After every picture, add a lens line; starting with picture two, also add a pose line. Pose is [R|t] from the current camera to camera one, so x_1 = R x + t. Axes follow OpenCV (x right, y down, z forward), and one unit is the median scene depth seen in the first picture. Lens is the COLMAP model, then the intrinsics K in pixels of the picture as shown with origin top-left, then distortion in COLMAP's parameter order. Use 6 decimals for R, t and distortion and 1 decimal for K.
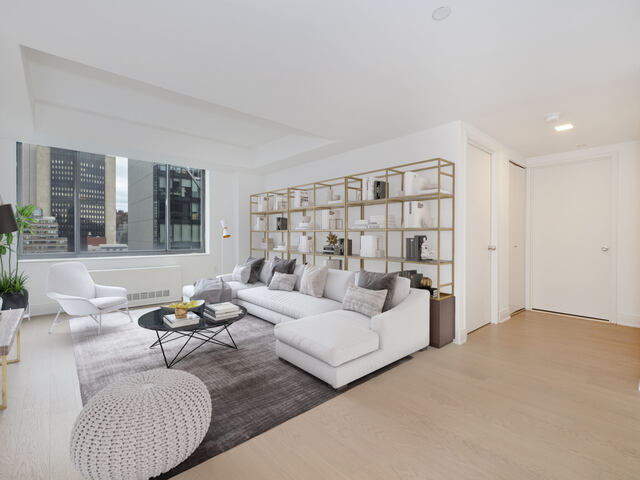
lens RADIAL K [[321.3, 0, 320.0], [0, 321.3, 240.0], [0, 0, 1]] dist [0.000568, 0.000075]
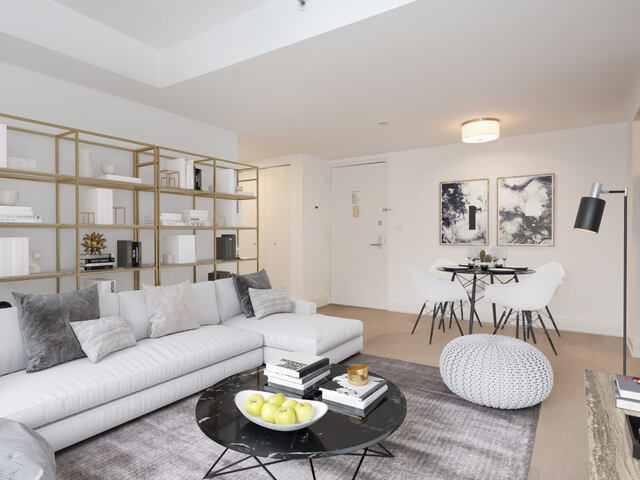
lens RADIAL K [[372.1, 0, 320.0], [0, 372.1, 240.0], [0, 0, 1]] dist [-0.001400, -0.000313]
pose [[-0.279705, -0.017400, 0.959928, -0.840345], [0.018122, 0.999562, 0.023399, -0.017288], [-0.959915, 0.023941, -0.279267, 1.002214]]
